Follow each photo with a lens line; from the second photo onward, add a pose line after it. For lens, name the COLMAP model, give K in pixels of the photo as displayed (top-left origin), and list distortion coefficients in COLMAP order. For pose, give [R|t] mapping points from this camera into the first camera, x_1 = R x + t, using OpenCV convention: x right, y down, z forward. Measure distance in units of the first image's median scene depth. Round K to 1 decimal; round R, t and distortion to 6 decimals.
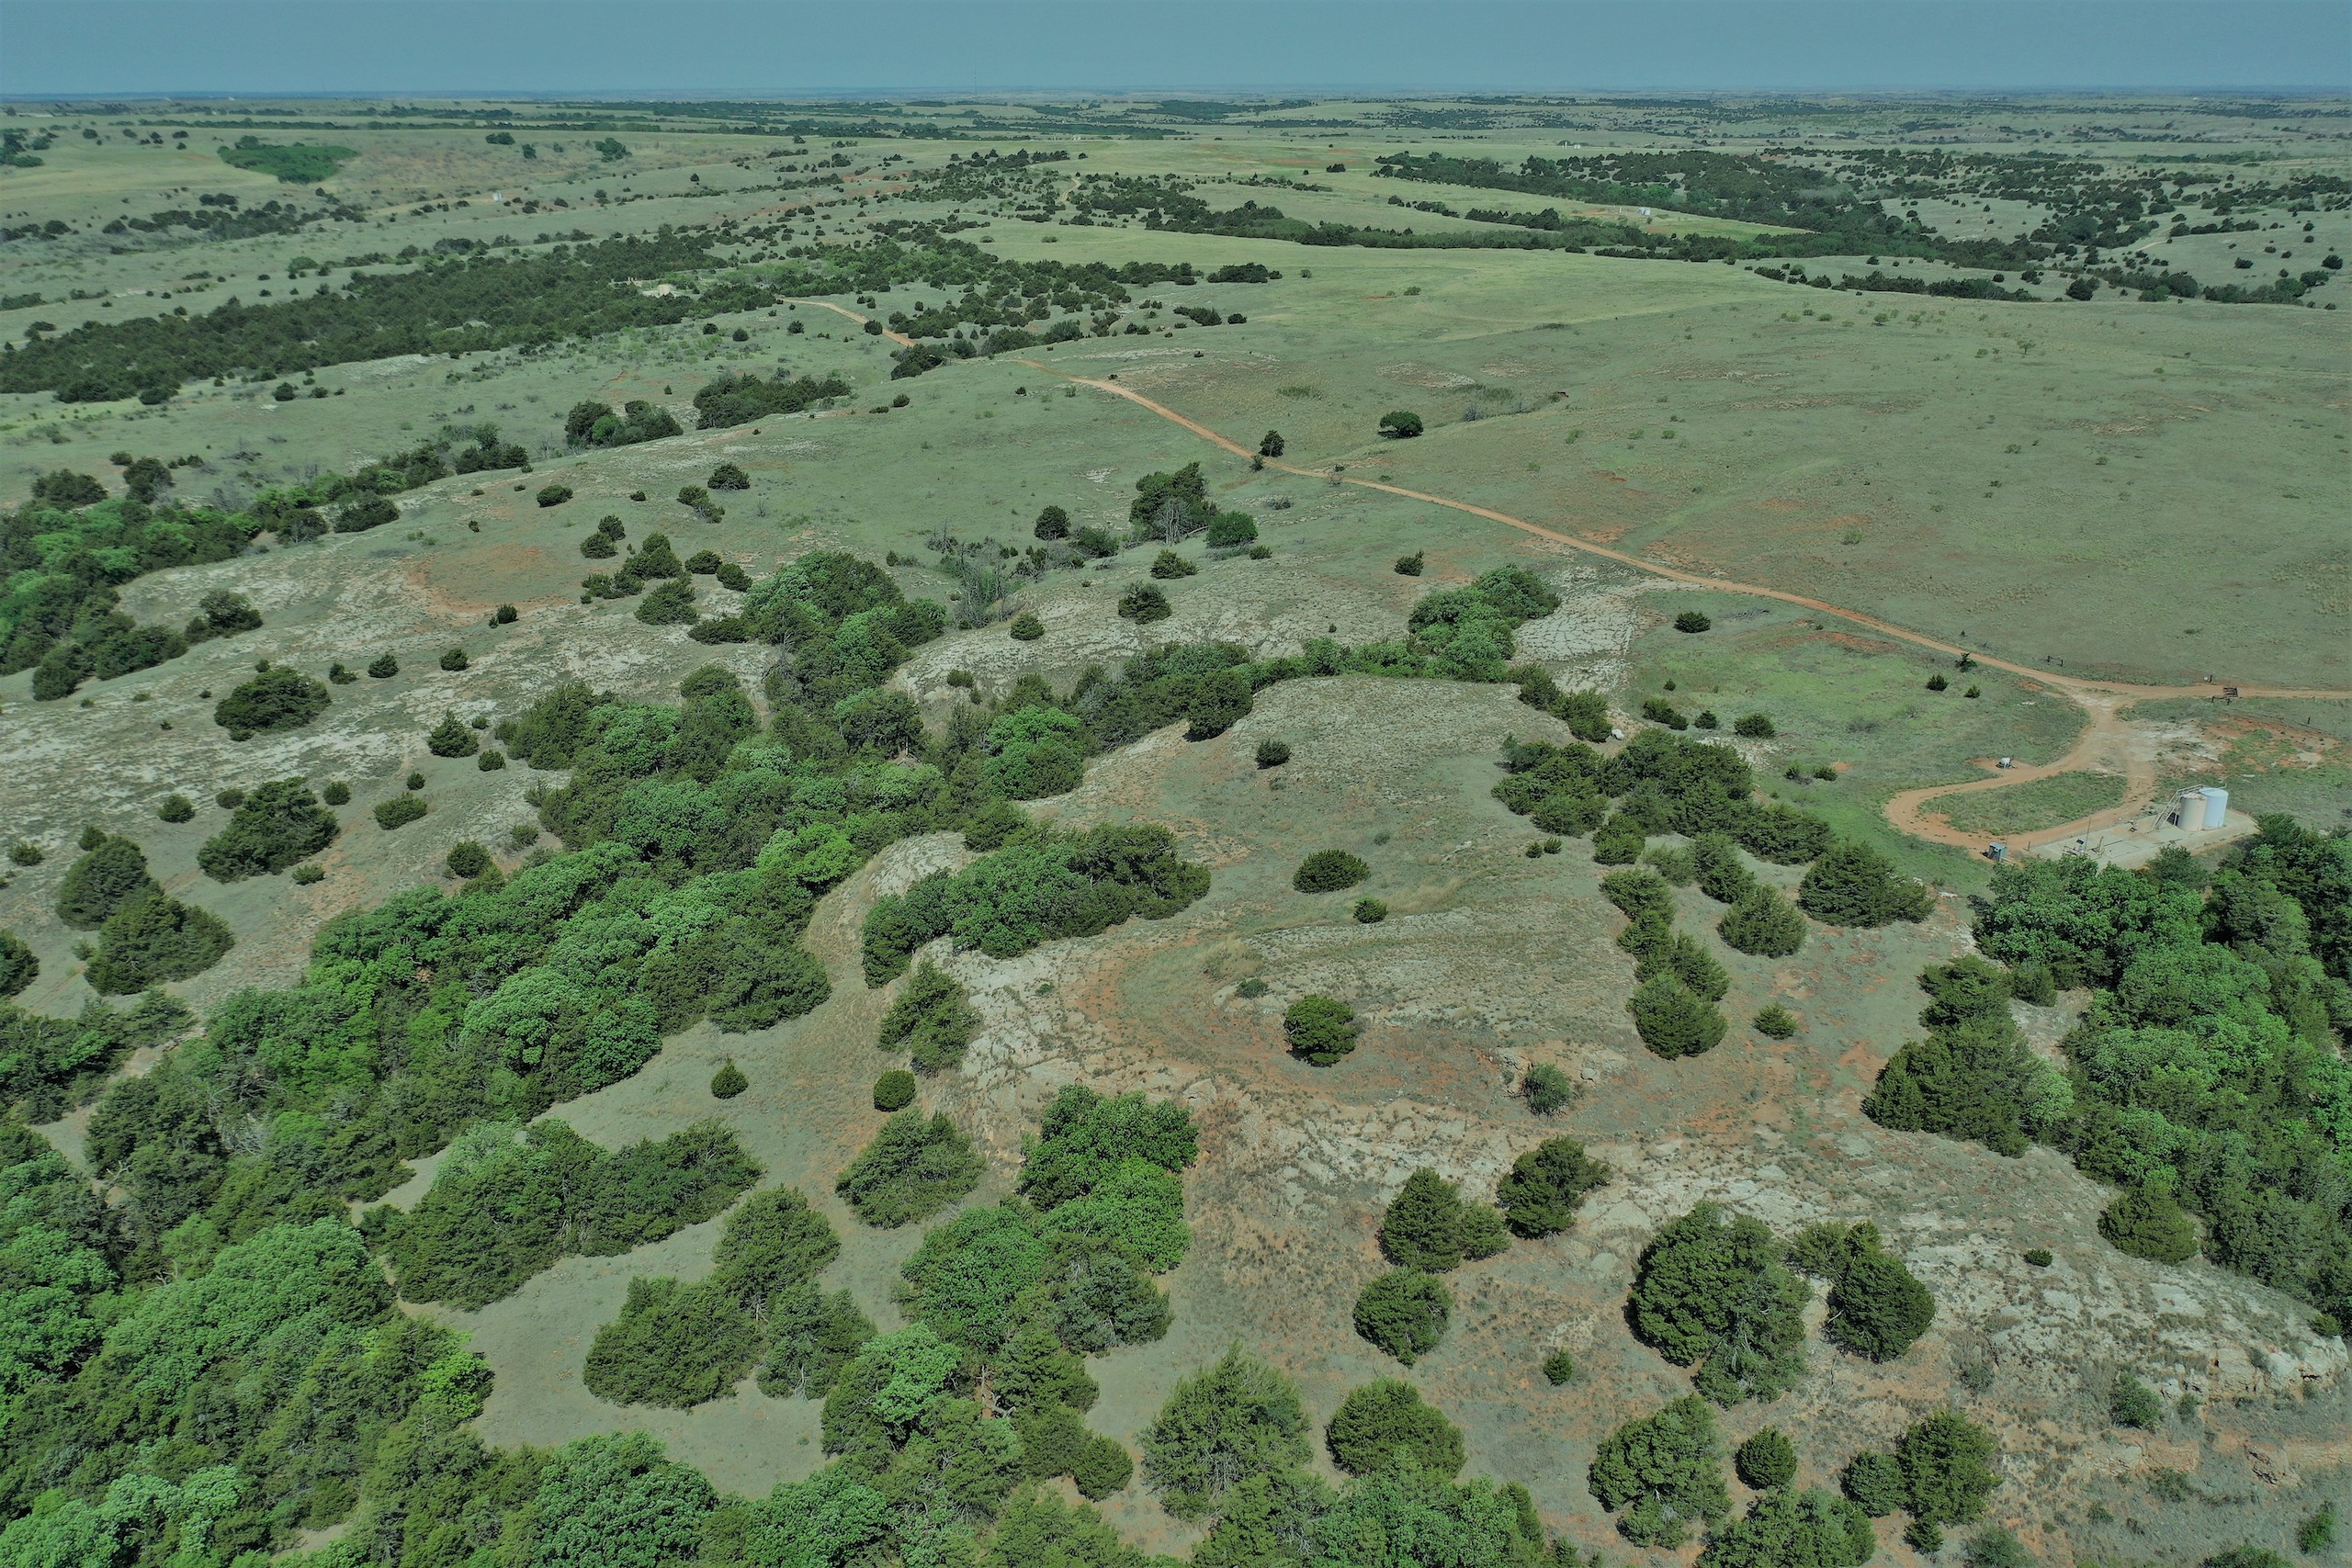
lens RADIAL K [[1834.7, 0, 1177.6], [0, 1834.7, 786.1], [0, 0, 1]] dist [-0.011865, -0.008669]
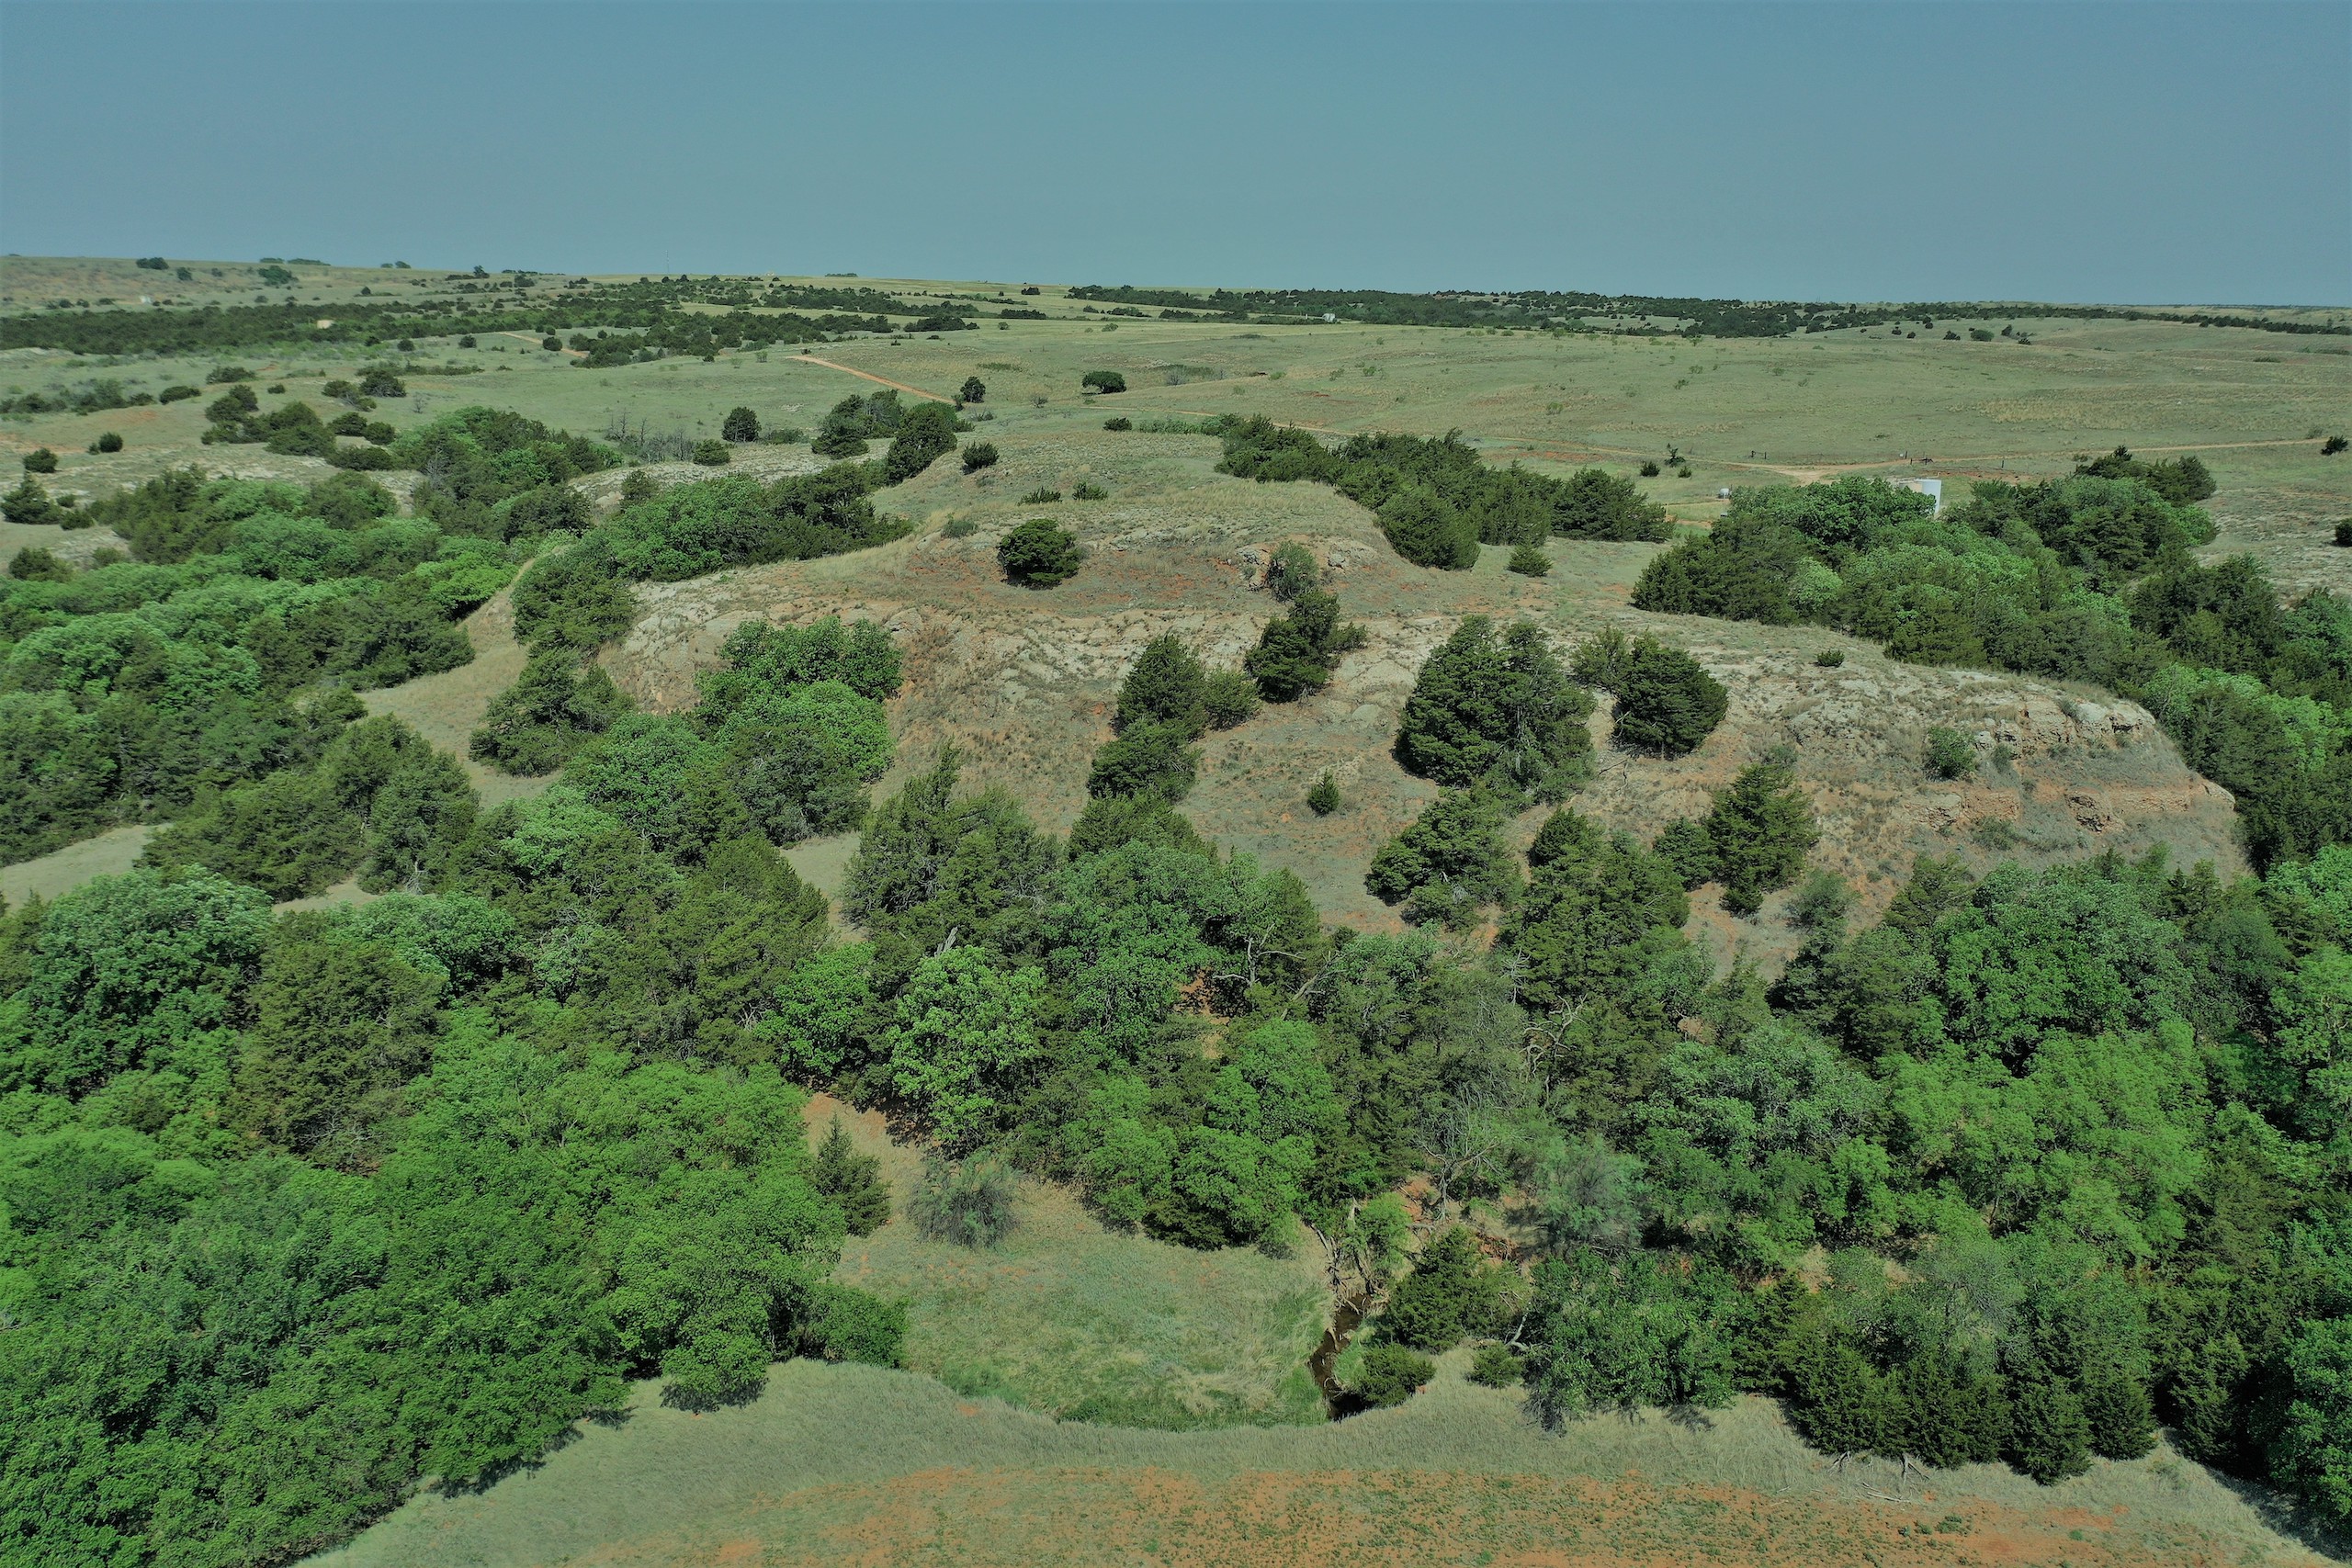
lens RADIAL K [[1834.7, 0, 1174.7], [0, 1834.7, 794.7], [0, 0, 1]] dist [-0.011865, -0.008669]
pose [[0.987550, -0.027020, 0.154968, 0.002625], [0.042444, 0.994369, -0.097102, 0.371897], [-0.151472, 0.102470, 0.983136, 0.142504]]
